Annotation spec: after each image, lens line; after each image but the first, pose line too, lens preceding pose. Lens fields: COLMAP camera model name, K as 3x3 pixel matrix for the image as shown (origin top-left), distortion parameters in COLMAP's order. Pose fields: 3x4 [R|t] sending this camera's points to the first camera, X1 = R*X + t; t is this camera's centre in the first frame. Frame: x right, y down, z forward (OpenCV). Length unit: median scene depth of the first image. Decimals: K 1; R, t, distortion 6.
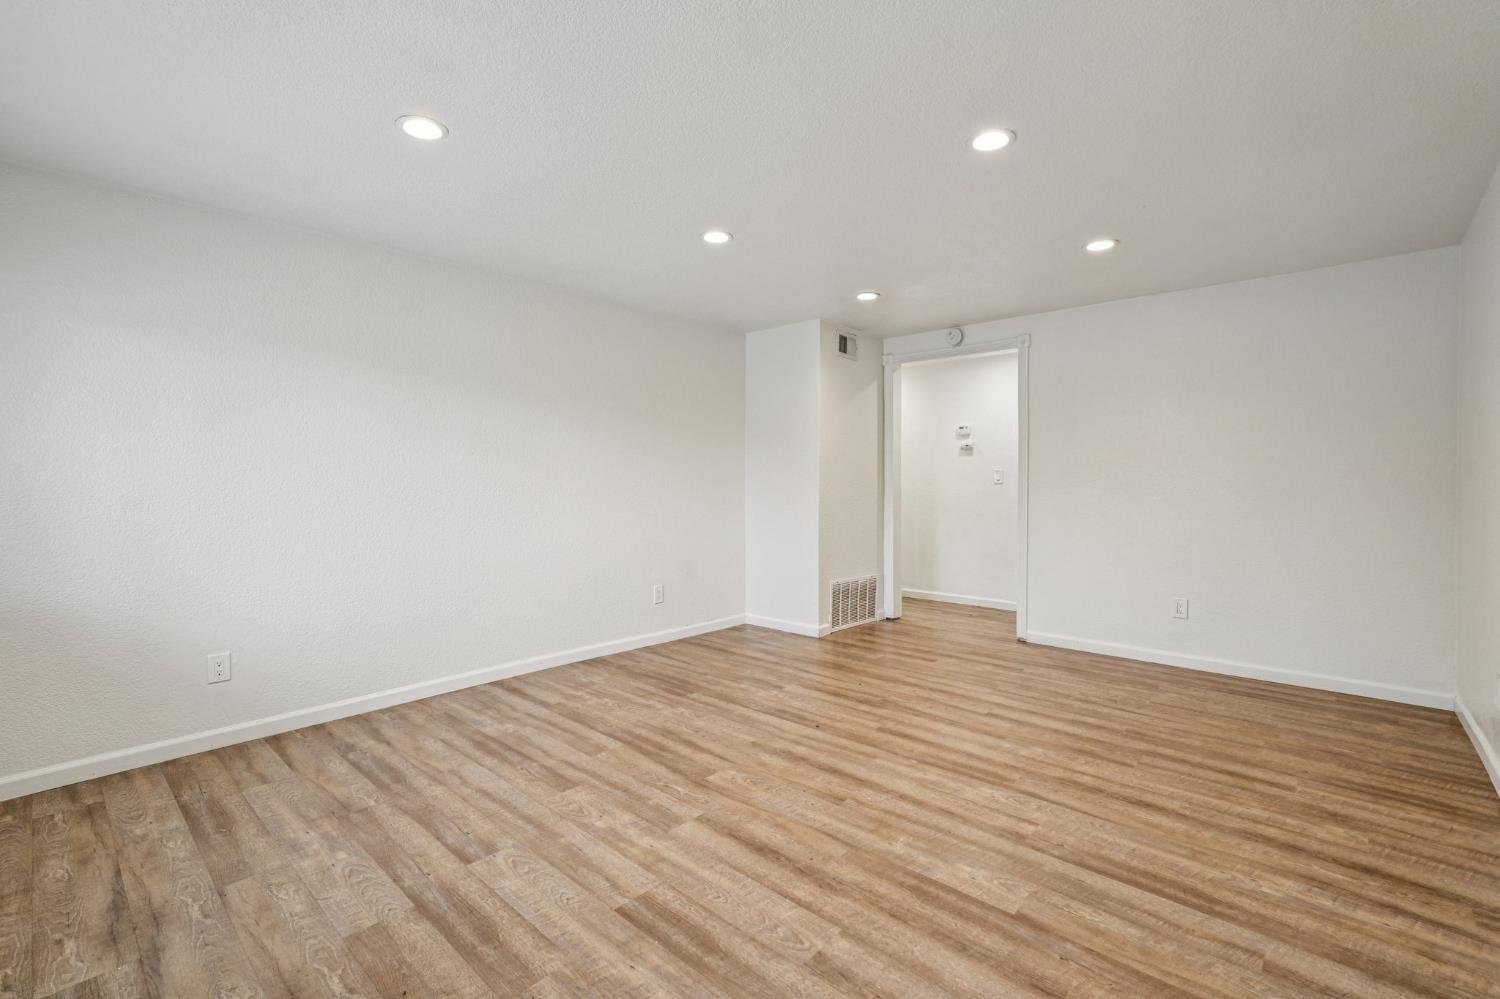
lens RADIAL K [[657.1, 0, 755.1], [0, 657.1, 510.6], [0, 0, 1]] dist [-0.022044, 0.014154]
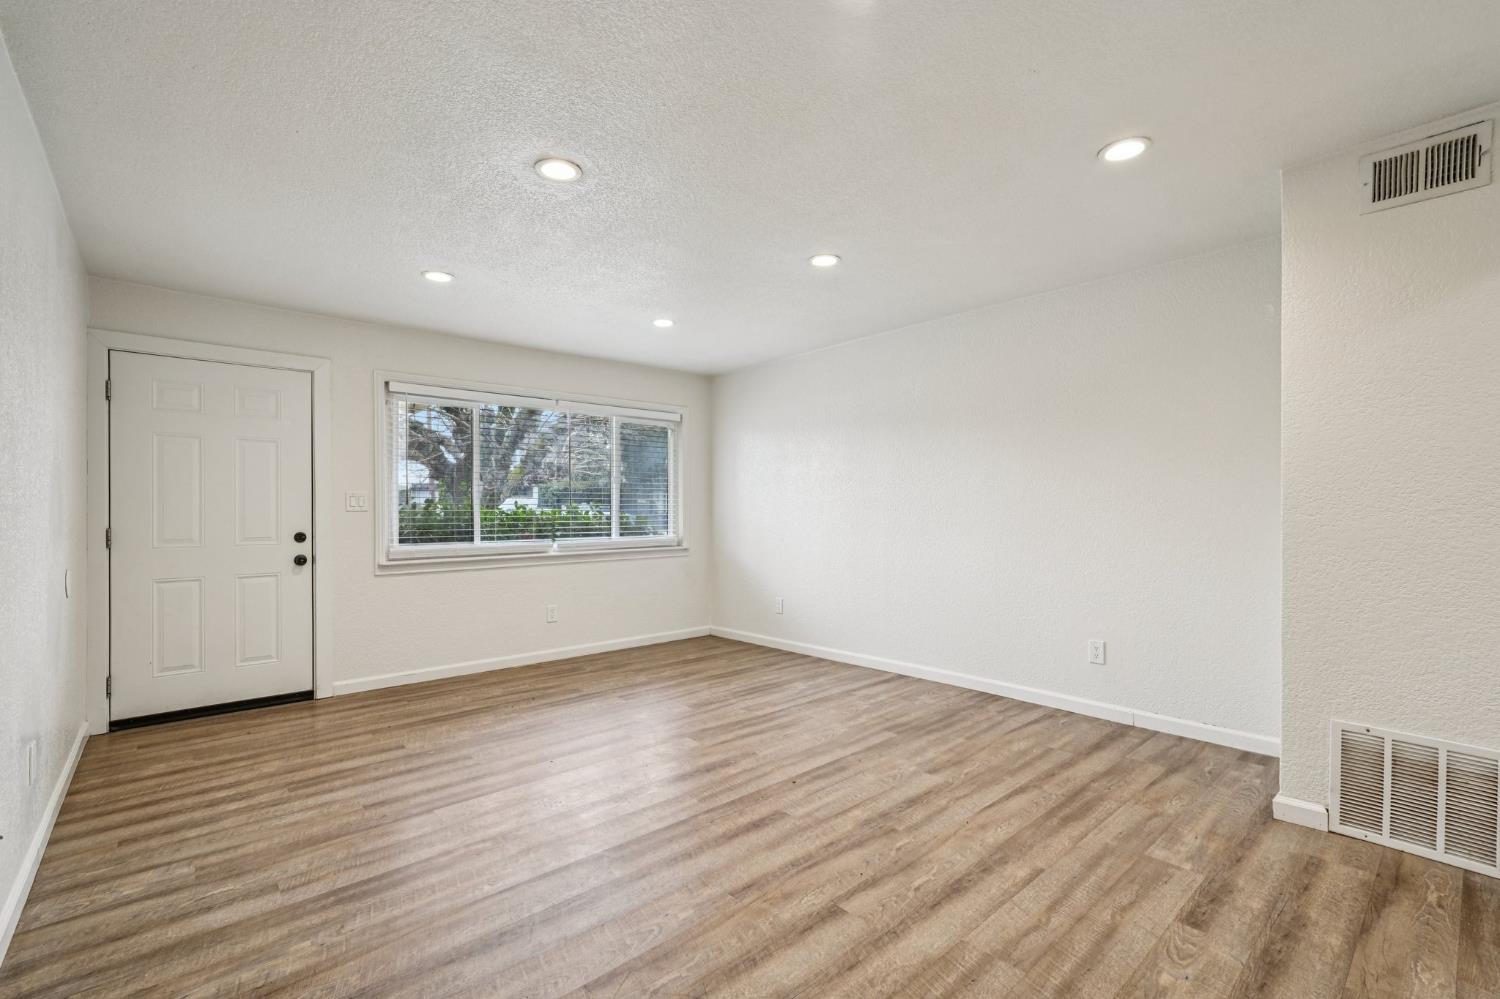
lens RADIAL K [[657.1, 0, 755.1], [0, 657.1, 510.6], [0, 0, 1]] dist [-0.022044, 0.014154]
pose [[-0.094931, 0.007218, -0.995458, 1.046999], [-0.036000, 0.999295, 0.010679, -0.050727], [0.994833, 0.036851, -0.094604, 1.081982]]
